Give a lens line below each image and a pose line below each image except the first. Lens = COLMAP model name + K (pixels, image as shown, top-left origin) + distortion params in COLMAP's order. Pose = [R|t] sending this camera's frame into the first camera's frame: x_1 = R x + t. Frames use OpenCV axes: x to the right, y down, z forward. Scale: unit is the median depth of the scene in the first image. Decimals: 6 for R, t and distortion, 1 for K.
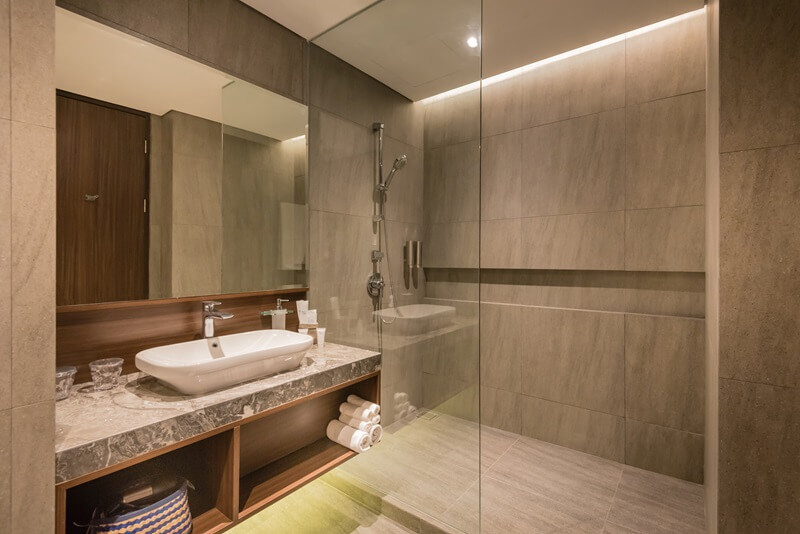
lens RADIAL K [[385.4, 0, 399.5], [0, 385.4, 265.0], [0, 0, 1]] dist [0.036741, -0.007200]
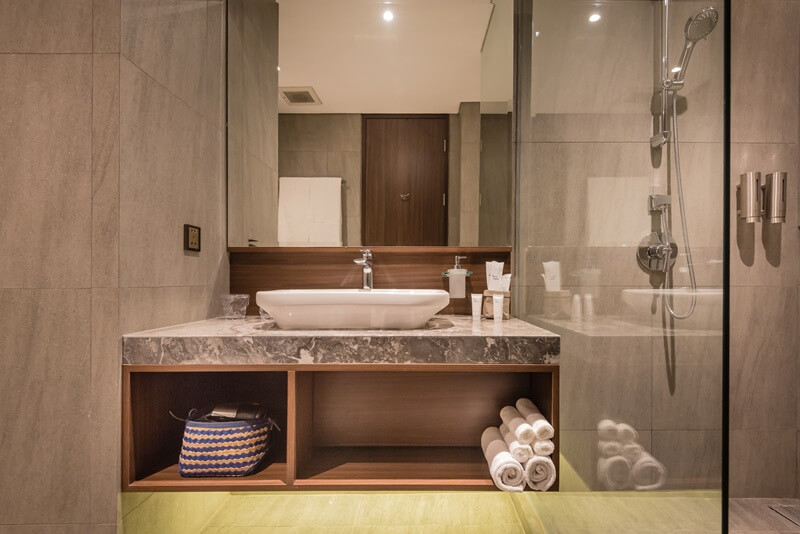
lens RADIAL K [[385.4, 0, 399.6], [0, 385.4, 268.9], [0, 0, 1]] dist [0.036741, -0.007200]
pose [[0.618186, -0.010544, -0.785961, 0.328931], [-0.011966, 0.999668, -0.022823, 0.185323], [0.785941, 0.023514, 0.617854, 0.579884]]
